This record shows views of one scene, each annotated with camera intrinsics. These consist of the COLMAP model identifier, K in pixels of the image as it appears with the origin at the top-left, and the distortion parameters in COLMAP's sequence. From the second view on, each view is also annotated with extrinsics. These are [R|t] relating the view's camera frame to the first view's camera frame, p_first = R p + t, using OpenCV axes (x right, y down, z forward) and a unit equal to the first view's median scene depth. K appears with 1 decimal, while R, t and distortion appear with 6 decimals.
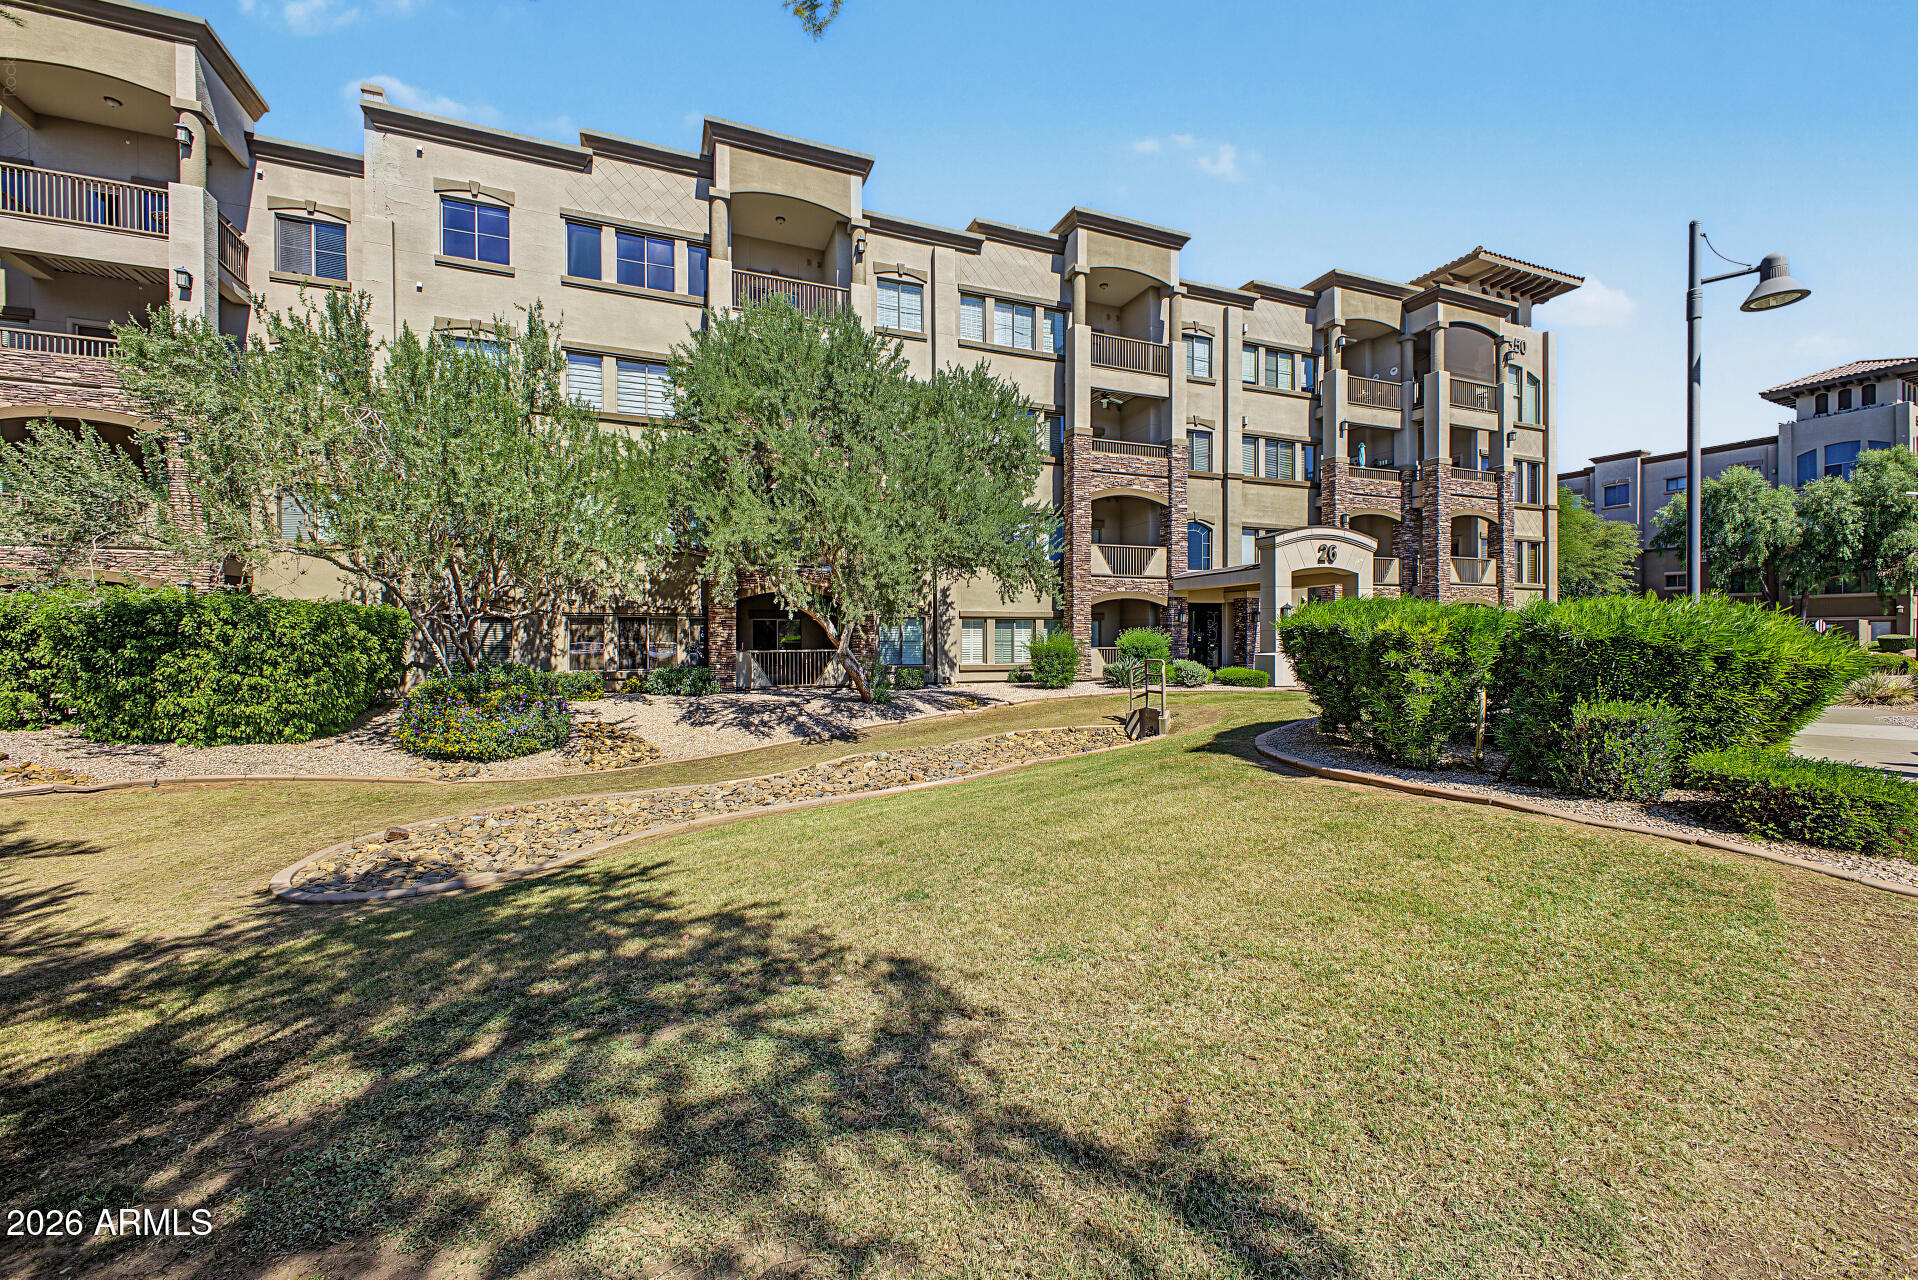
lens RADIAL K [[750.3, 0, 944.1], [0, 750.3, 637.5], [0, 0, 1]] dist [0.008953, -0.002250]
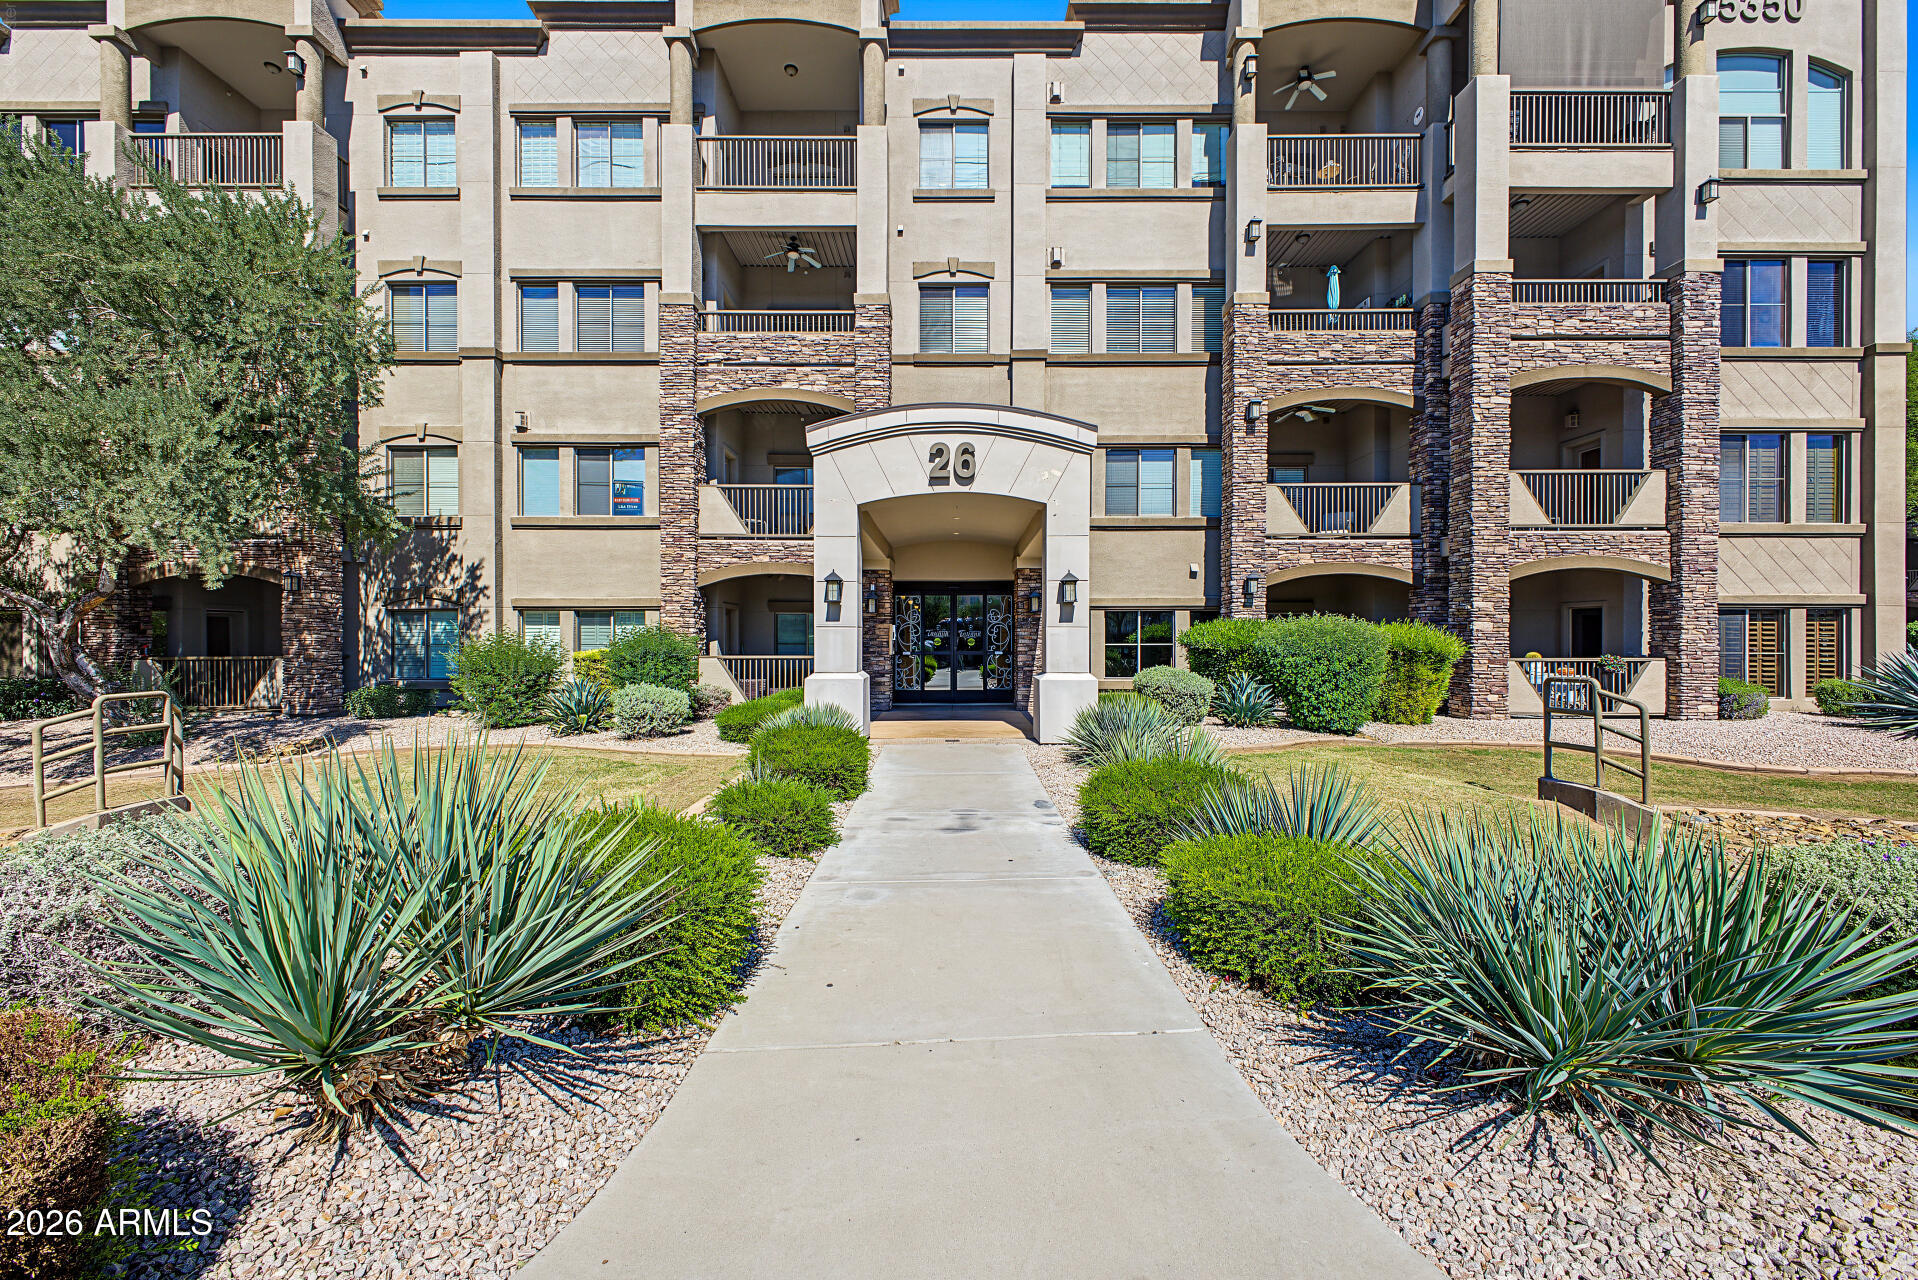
lens RADIAL K [[750.3, 0, 968.4], [0, 750.3, 642.9], [0, 0, 1]] dist [0.008953, -0.002250]
pose [[0.930577, 0.004606, -0.366067, 0.524556], [-0.000903, 0.999947, 0.010287, -0.003283], [0.366095, -0.009243, 0.930532, 0.430386]]
